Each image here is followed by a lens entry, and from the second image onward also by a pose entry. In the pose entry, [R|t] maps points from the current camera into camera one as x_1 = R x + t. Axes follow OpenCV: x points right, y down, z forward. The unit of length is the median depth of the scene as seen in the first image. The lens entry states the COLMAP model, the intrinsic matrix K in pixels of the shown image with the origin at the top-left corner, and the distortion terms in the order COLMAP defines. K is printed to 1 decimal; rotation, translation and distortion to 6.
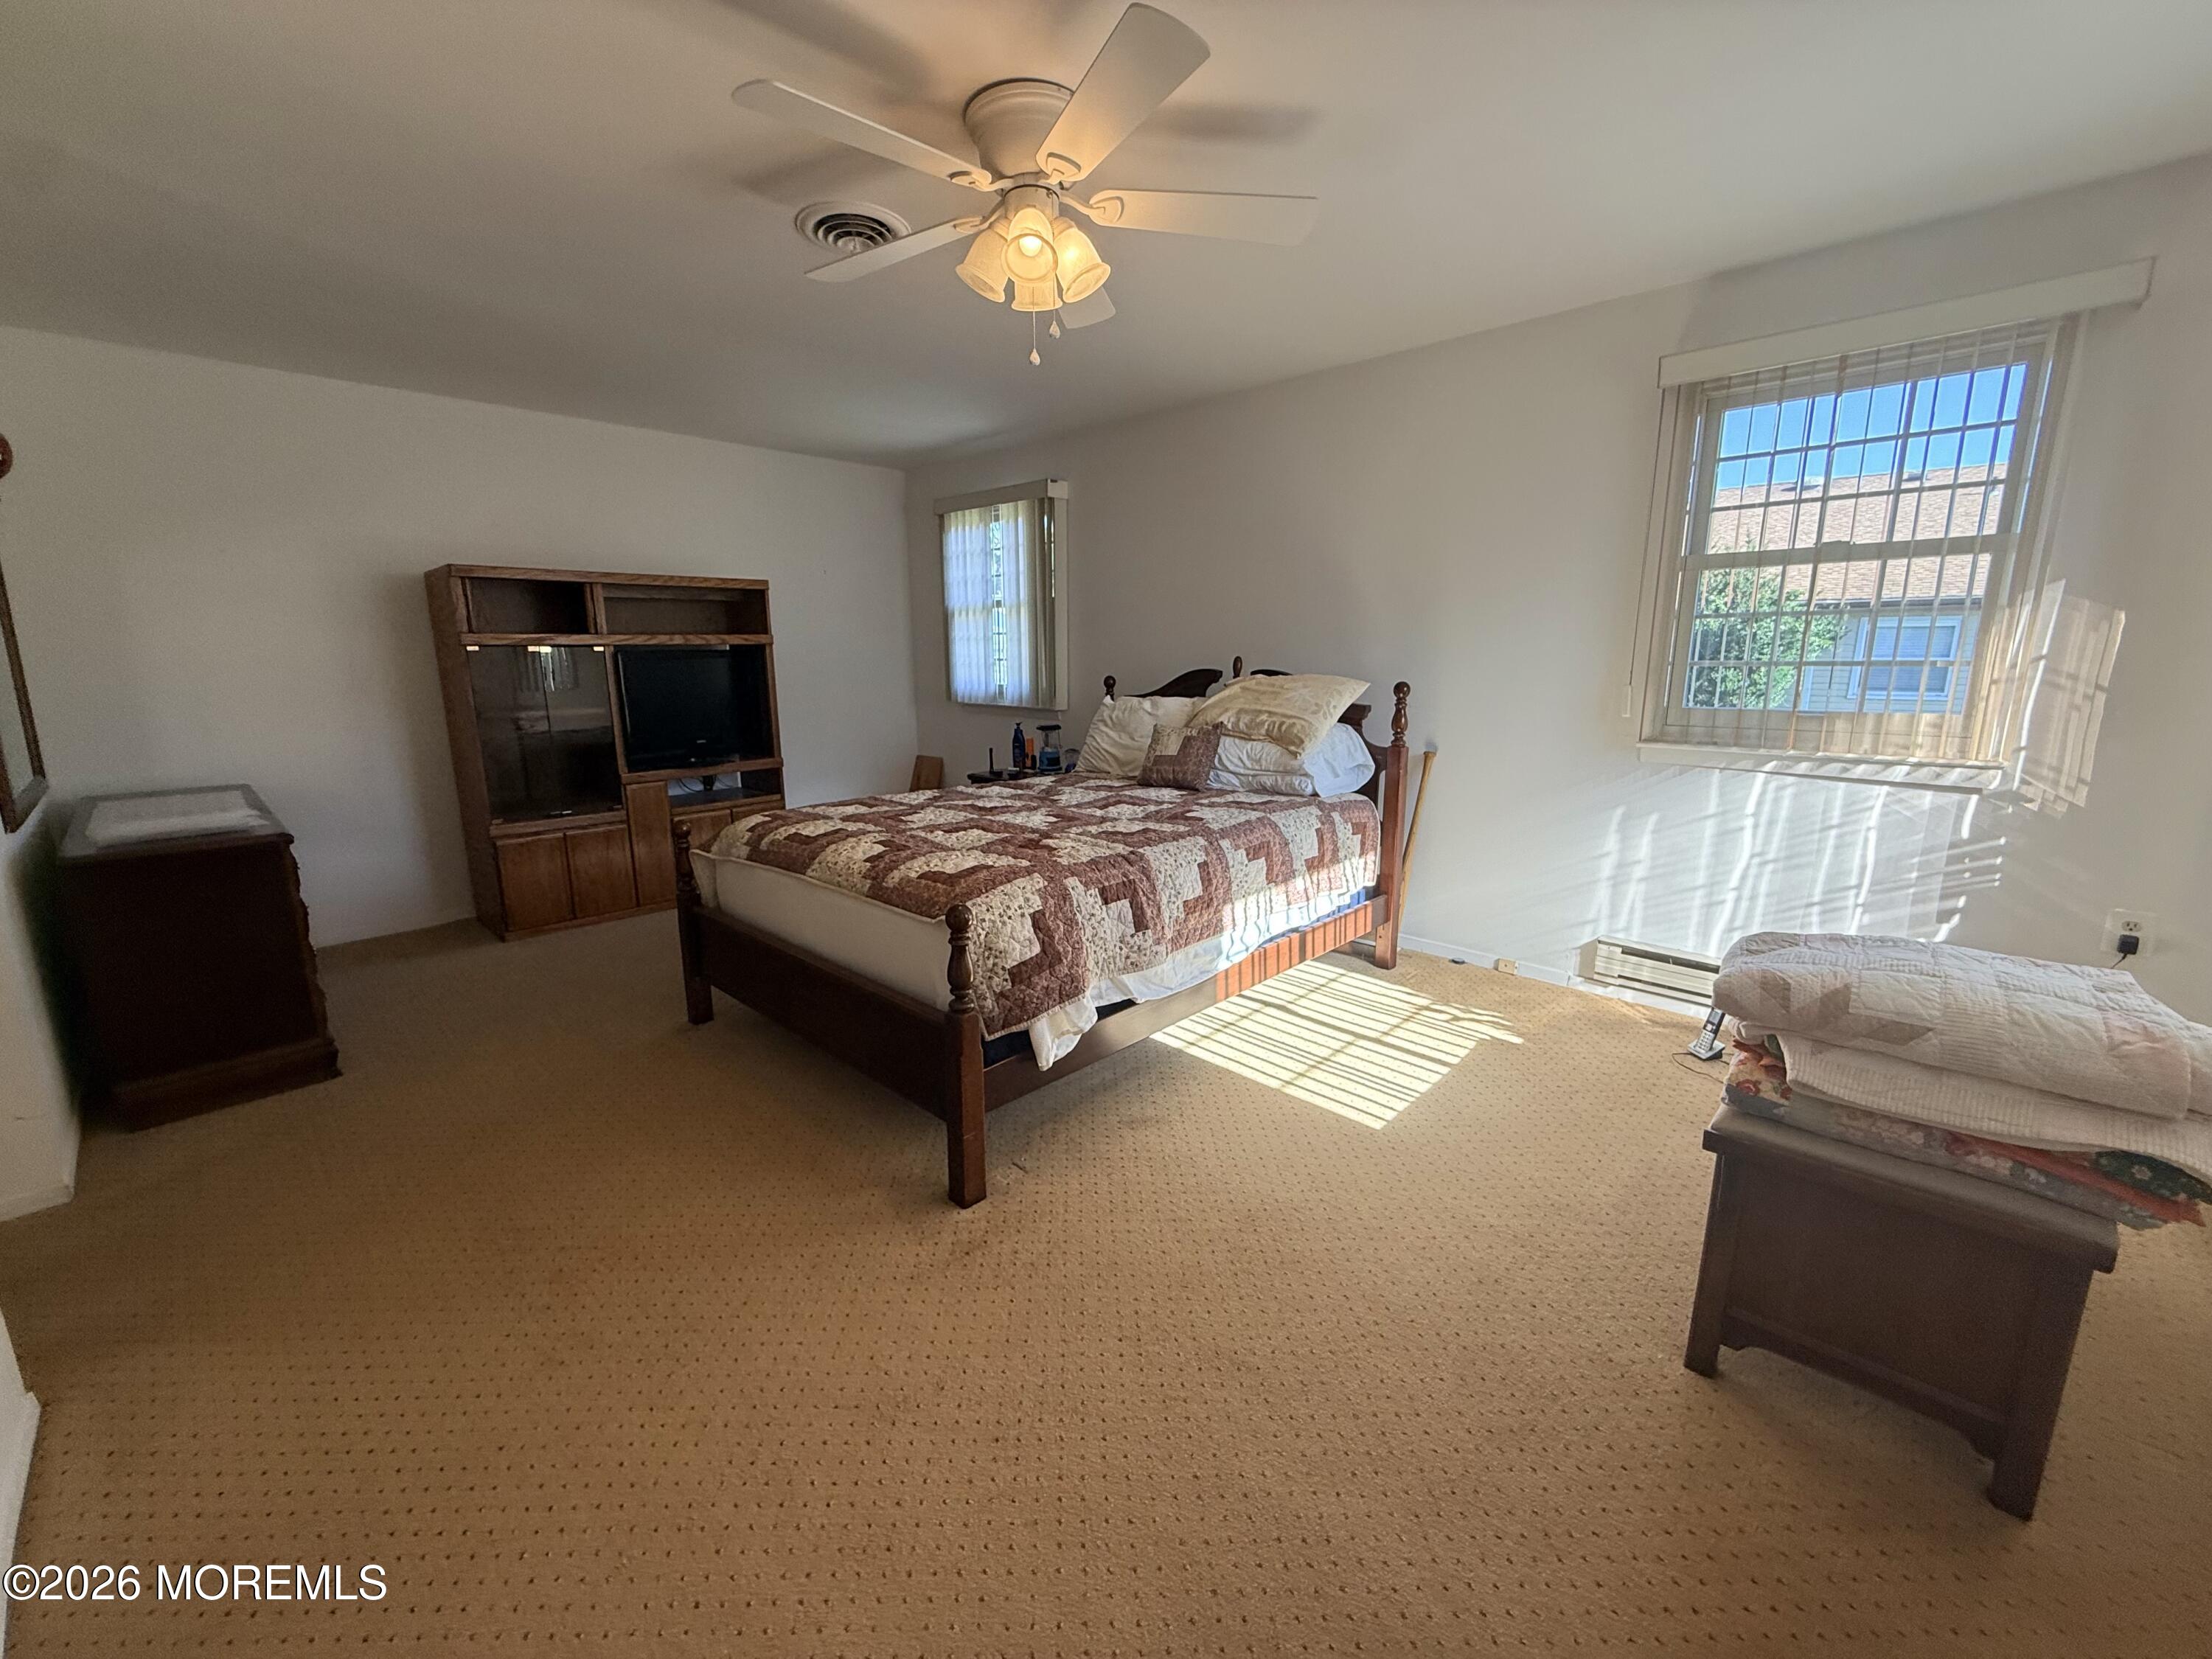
lens RADIAL K [[884.2, 0, 1101.2], [0, 884.2, 830.1], [0, 0, 1]] dist [-0.000612, -0.000032]
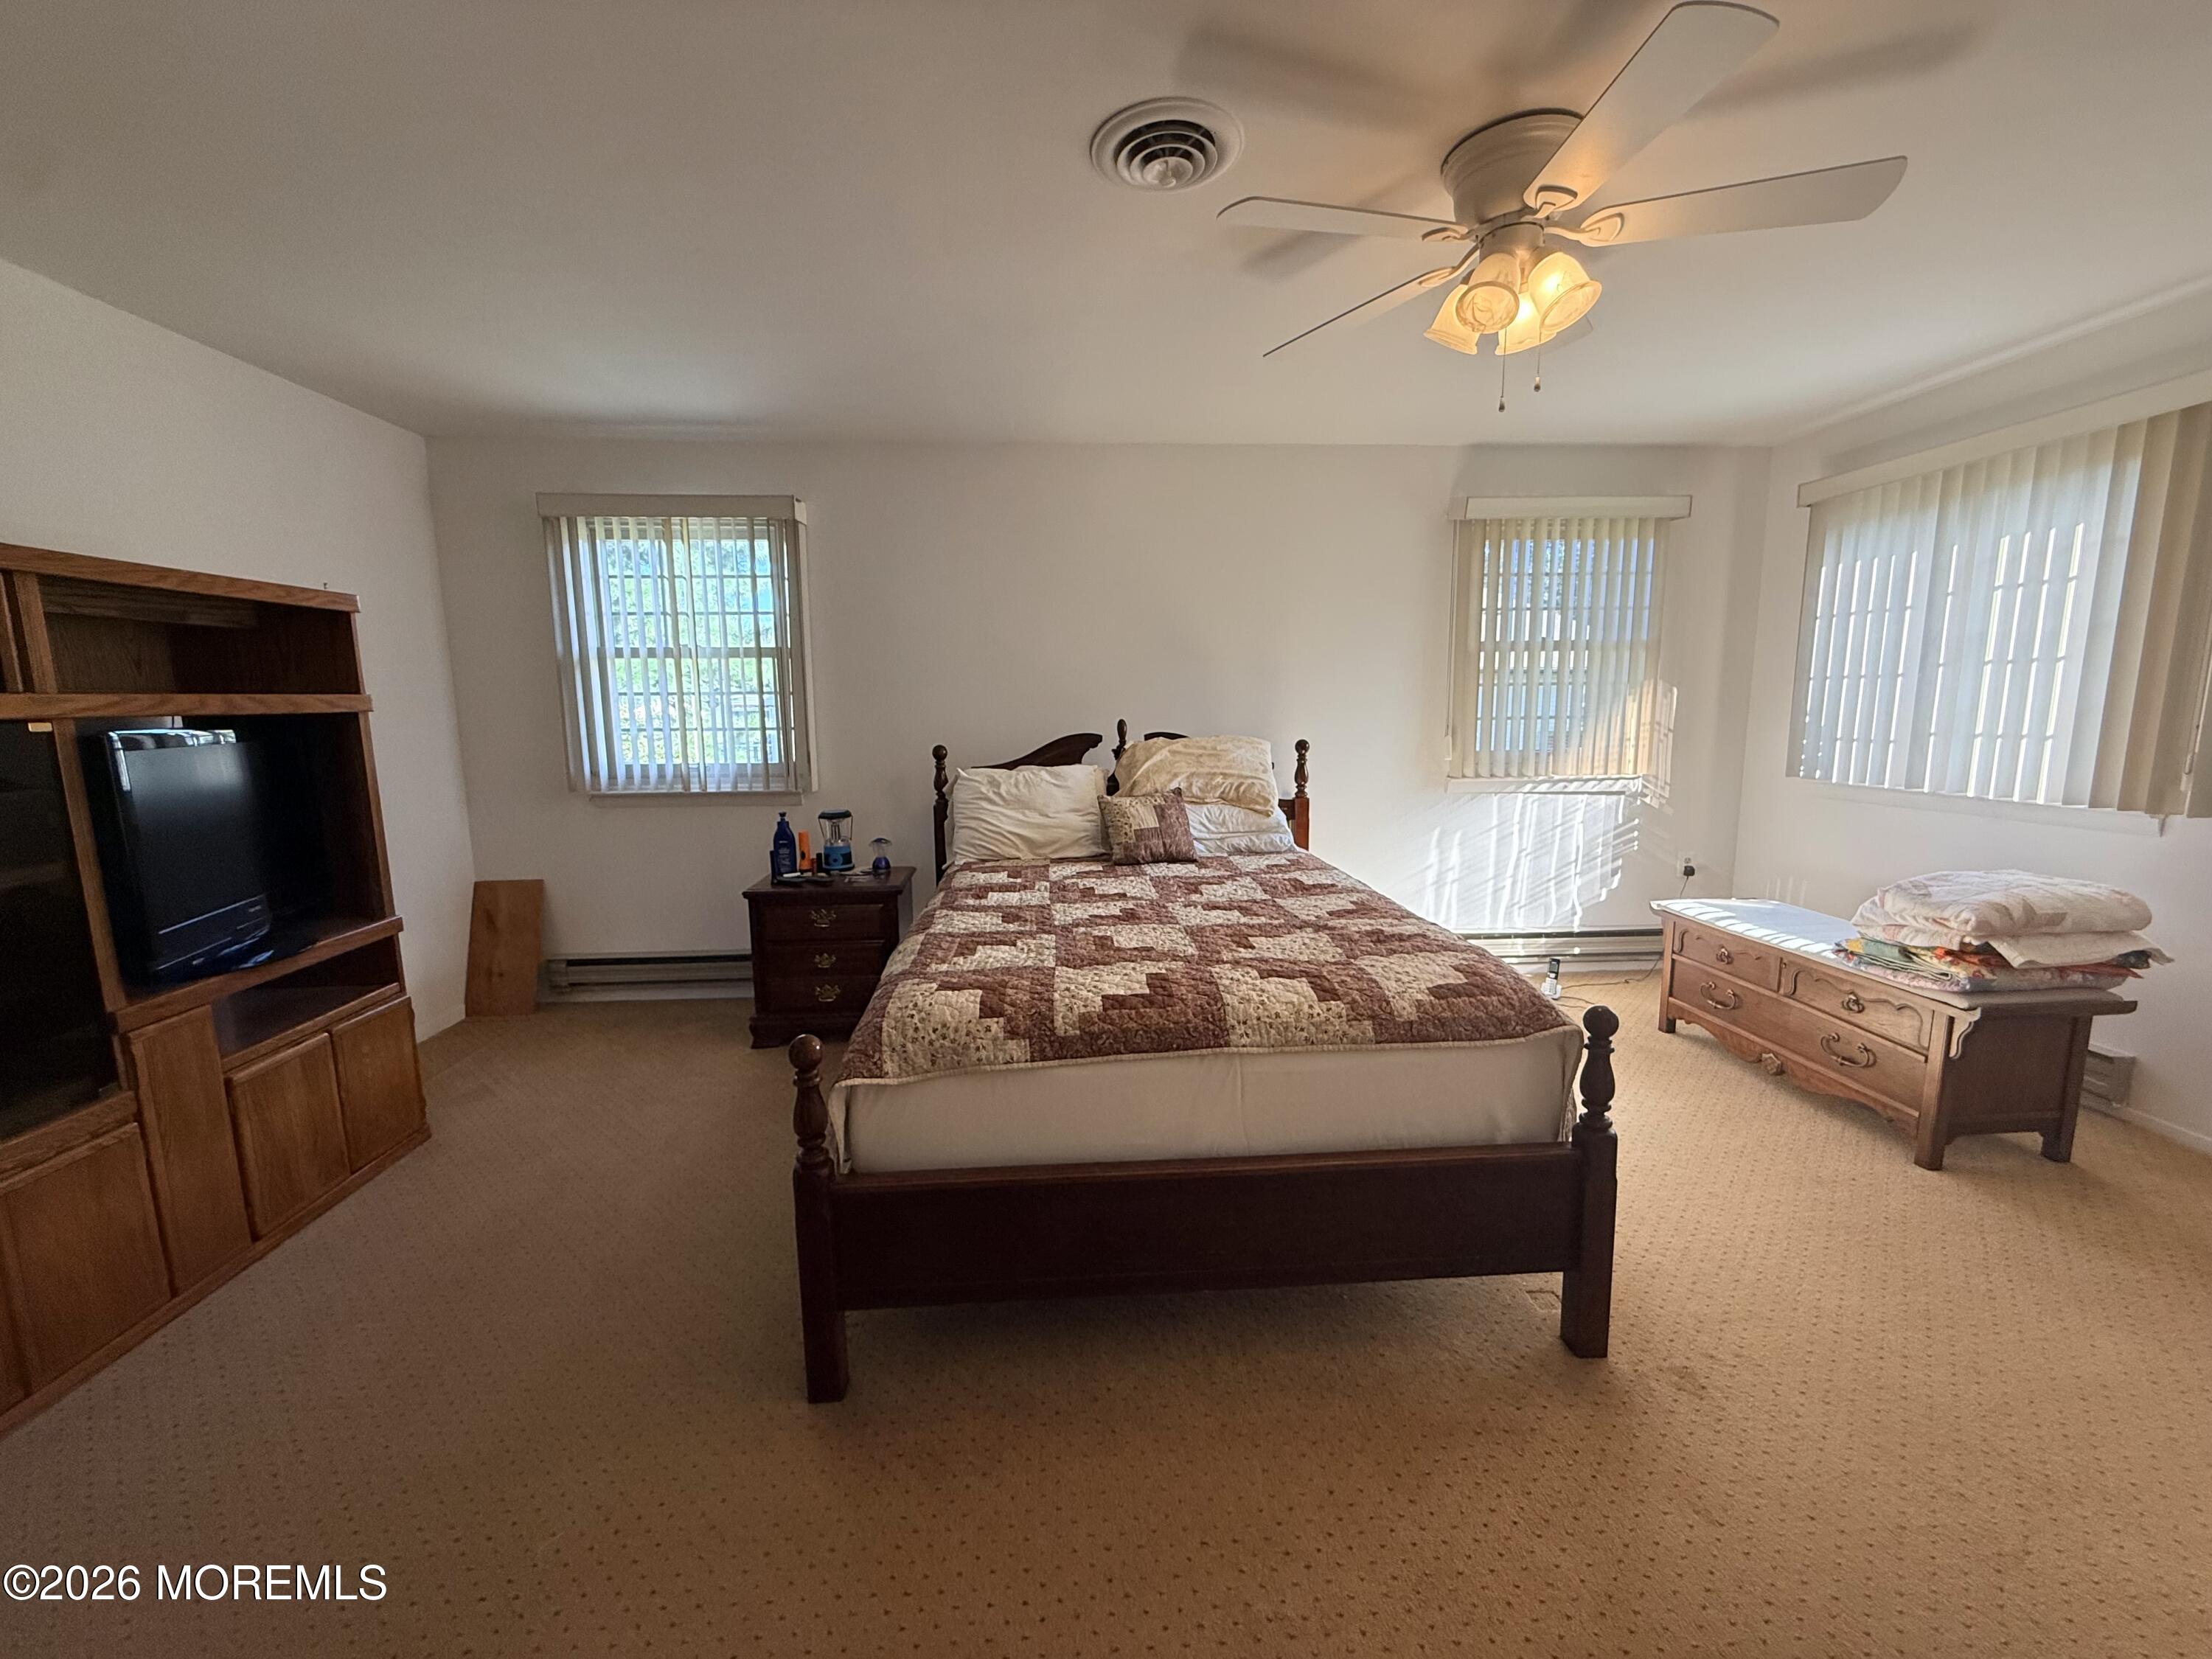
lens RADIAL K [[884.2, 0, 1101.2], [0, 884.2, 830.1], [0, 0, 1]] dist [-0.000612, -0.000032]
pose [[0.679481, -0.107660, 0.725751, -0.693459], [0.154126, 0.988049, 0.002271, -0.103374], [-0.717322, 0.110314, 0.687953, 0.458235]]
